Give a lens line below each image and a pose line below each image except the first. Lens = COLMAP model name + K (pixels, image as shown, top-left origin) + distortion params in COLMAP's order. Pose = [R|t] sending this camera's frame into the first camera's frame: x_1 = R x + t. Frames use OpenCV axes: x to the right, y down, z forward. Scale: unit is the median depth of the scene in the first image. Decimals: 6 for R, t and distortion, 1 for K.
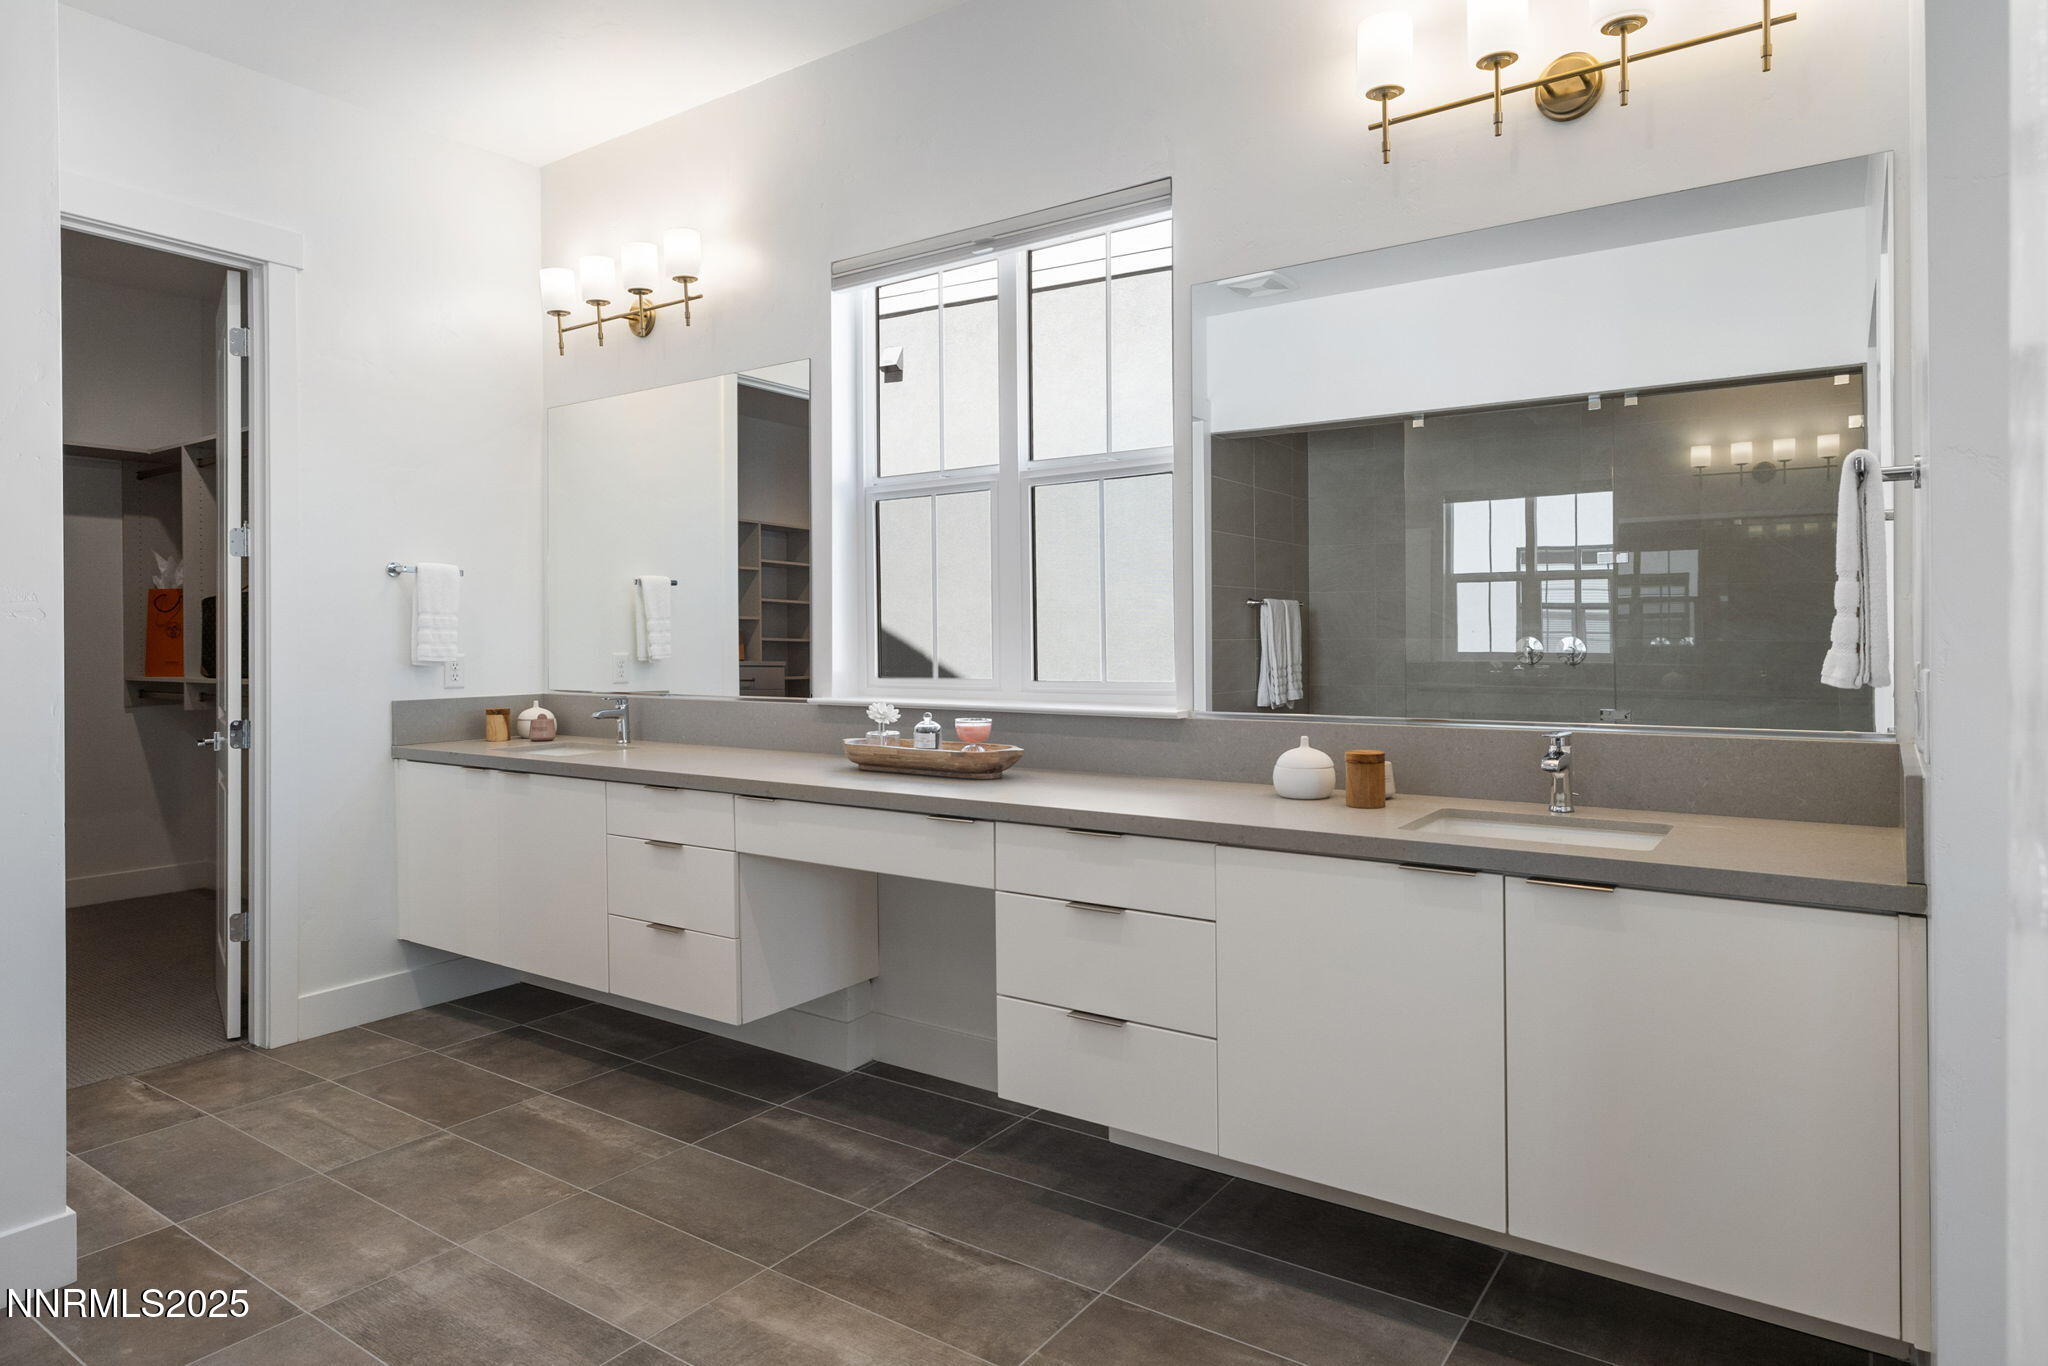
lens RADIAL K [[1205.0, 0, 1020.6], [0, 1205.0, 637.6], [0, 0, 1]] dist [0.001610, 0.000240]
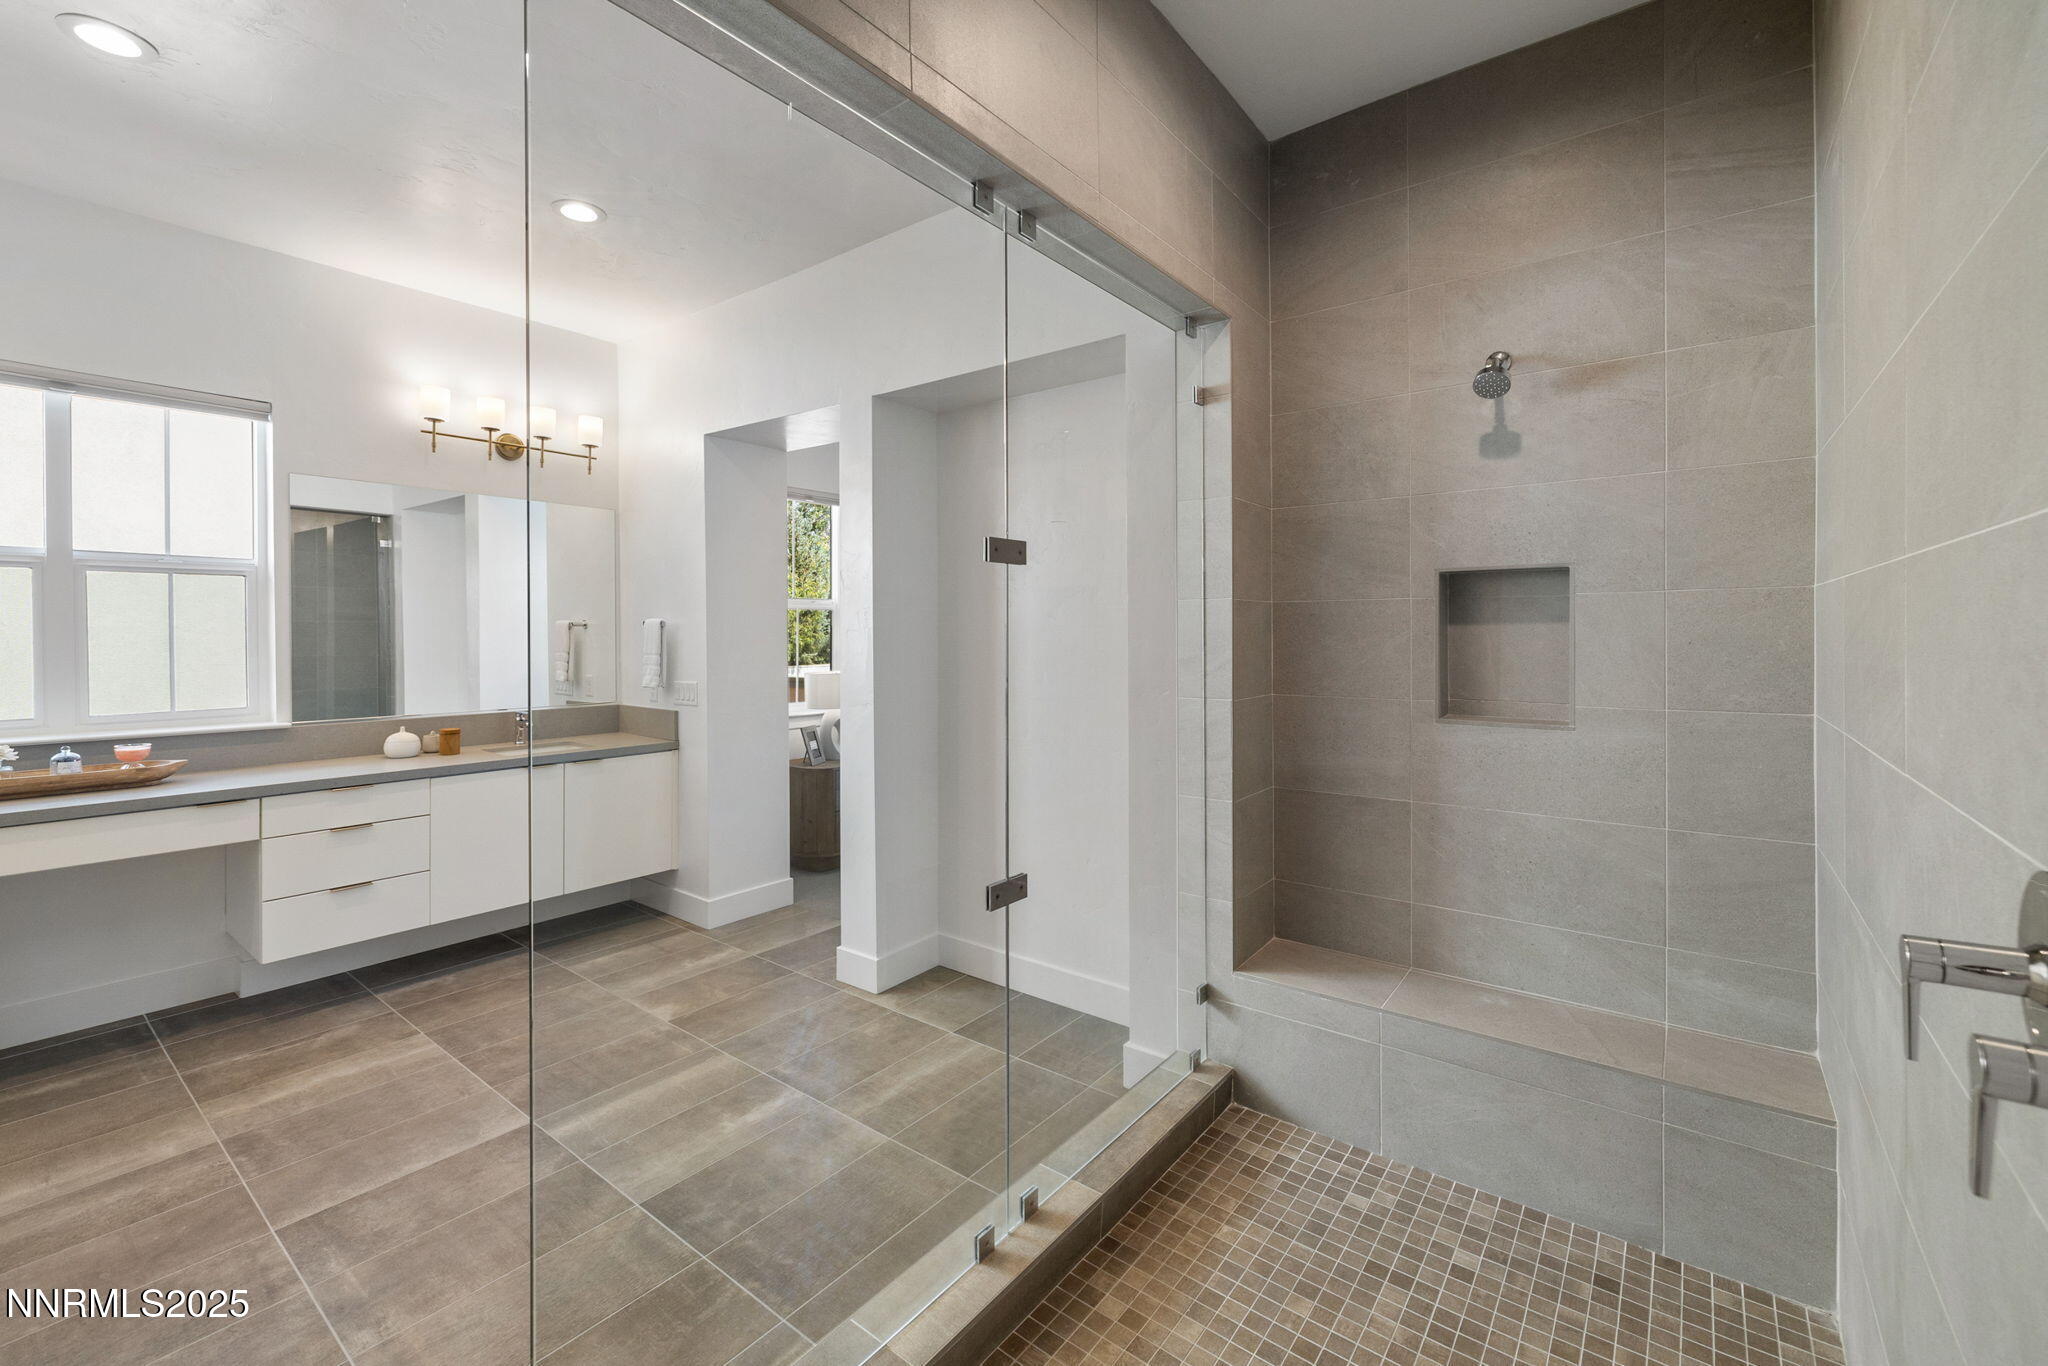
lens RADIAL K [[876.2, 0, 1015.2], [0, 876.2, 644.9], [0, 0, 1]] dist [0.000431, 0.000103]
pose [[0.039905, -0.006894, 0.999180, -1.188849], [0.001625, 0.999975, 0.006834, -0.062884], [-0.999202, 0.001351, 0.039915, -0.078282]]
